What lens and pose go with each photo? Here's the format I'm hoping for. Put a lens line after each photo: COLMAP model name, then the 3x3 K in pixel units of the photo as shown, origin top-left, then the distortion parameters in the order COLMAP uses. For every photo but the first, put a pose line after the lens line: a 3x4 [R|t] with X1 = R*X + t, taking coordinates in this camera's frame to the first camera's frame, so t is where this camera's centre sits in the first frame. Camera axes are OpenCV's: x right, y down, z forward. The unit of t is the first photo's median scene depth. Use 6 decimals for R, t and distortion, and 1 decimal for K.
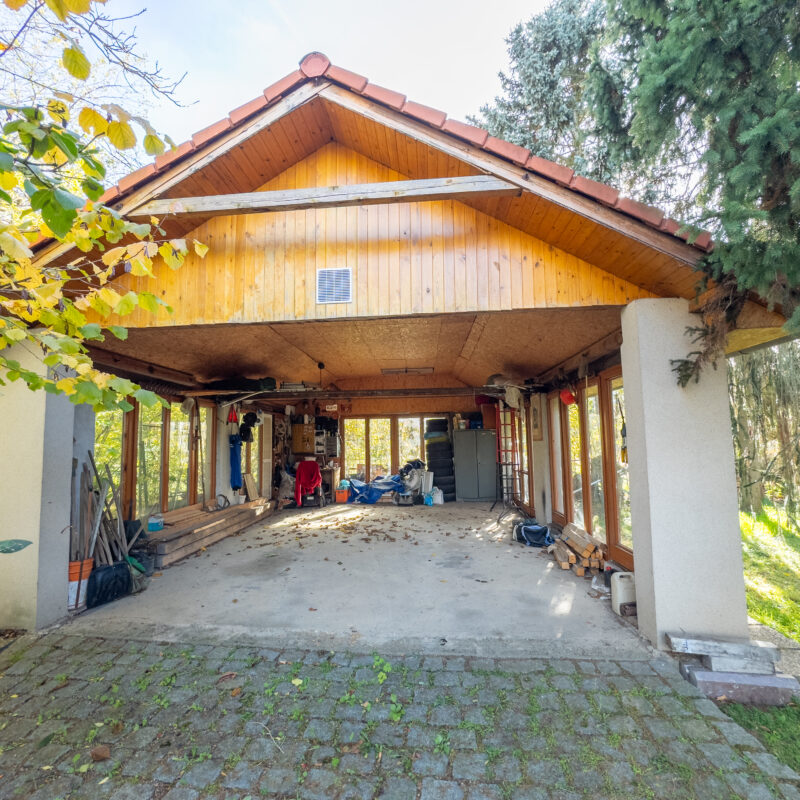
lens RADIAL K [[419.1, 0, 400.0], [0, 419.1, 400.0], [0, 0, 1]] dist [-0.000350, 0.000184]
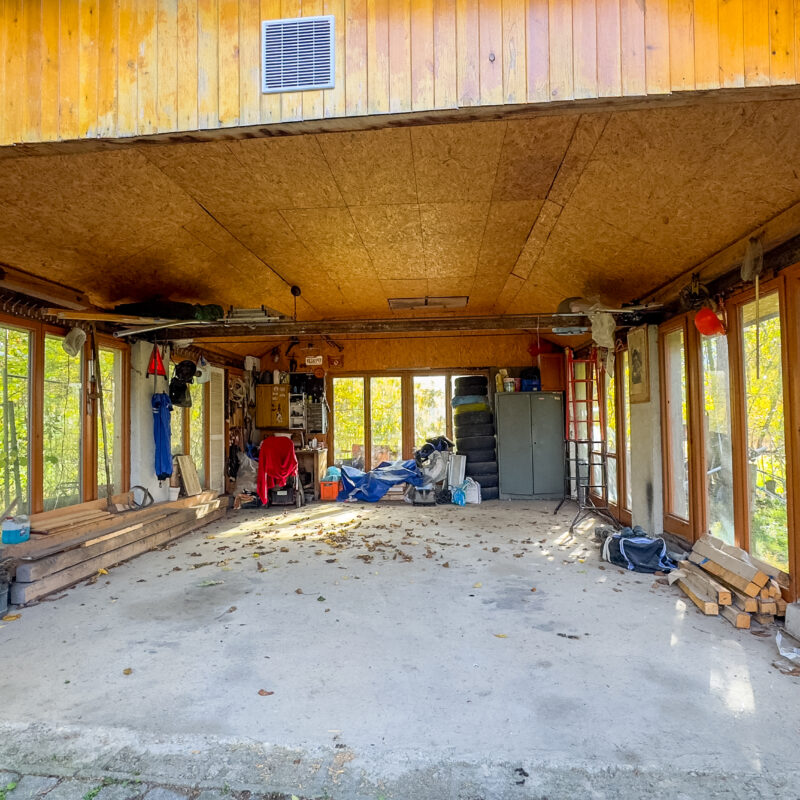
lens RADIAL K [[528.5, 0, 400.0], [0, 528.5, 400.0], [0, 0, 1]] dist [0.002771, -0.000353]
pose [[0.999867, 0.002463, -0.016101, -0.016204], [-0.001687, 0.998843, 0.048063, 0.058259], [0.016200, -0.048029, 0.998715, 0.217969]]
